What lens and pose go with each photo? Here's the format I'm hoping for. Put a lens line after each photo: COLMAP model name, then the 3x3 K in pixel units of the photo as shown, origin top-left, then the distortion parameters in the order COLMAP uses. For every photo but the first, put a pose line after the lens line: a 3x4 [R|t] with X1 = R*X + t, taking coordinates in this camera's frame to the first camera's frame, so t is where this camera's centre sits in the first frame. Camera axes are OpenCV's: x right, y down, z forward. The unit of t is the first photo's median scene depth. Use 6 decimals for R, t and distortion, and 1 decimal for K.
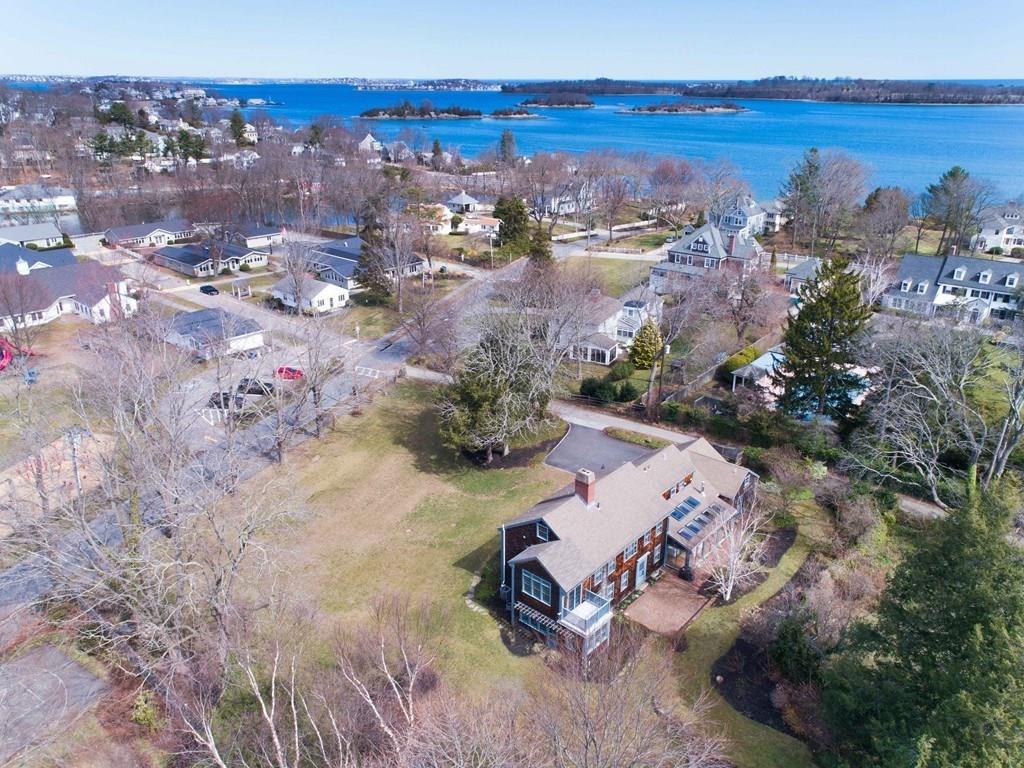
lens RADIAL K [[741.5, 0, 535.8], [0, 741.5, 418.2], [0, 0, 1]] dist [0.005949, 0.003756]
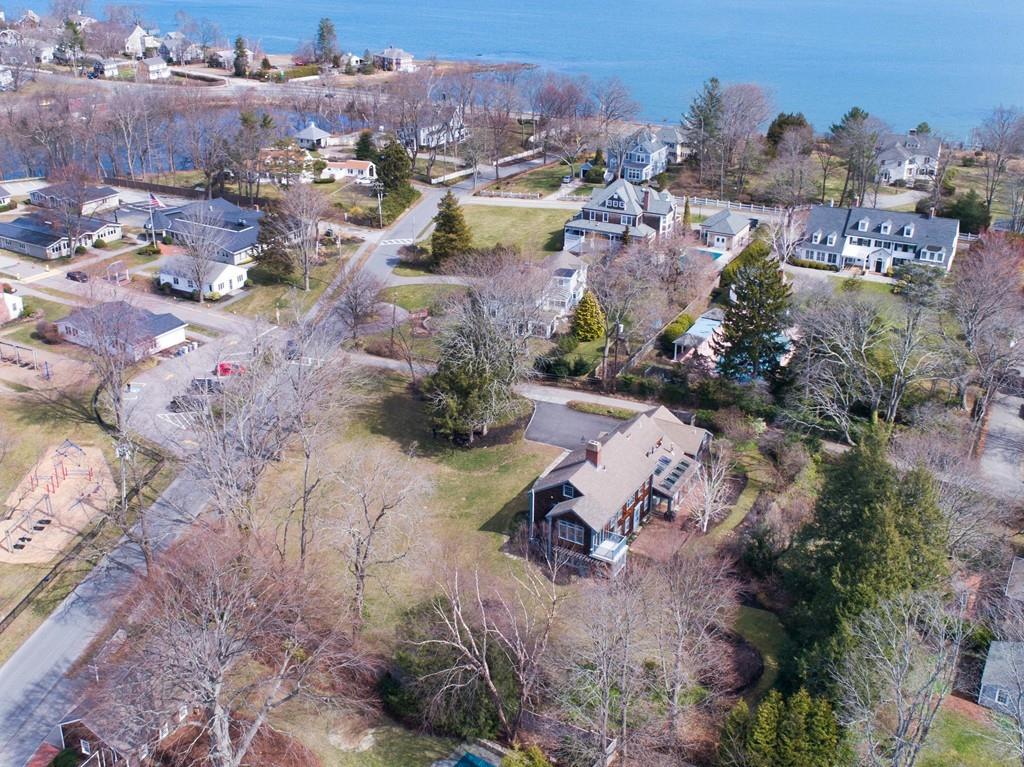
lens RADIAL K [[1042.5, 0, 512.0], [0, 1042.5, 383.5], [0, 0, 1]] dist [-0.005938, -0.002373]
pose [[0.983478, -0.075394, 0.164580, -0.248026], [0.073608, 0.997144, 0.016932, -0.048453], [-0.165386, -0.004538, 0.986218, -0.519795]]
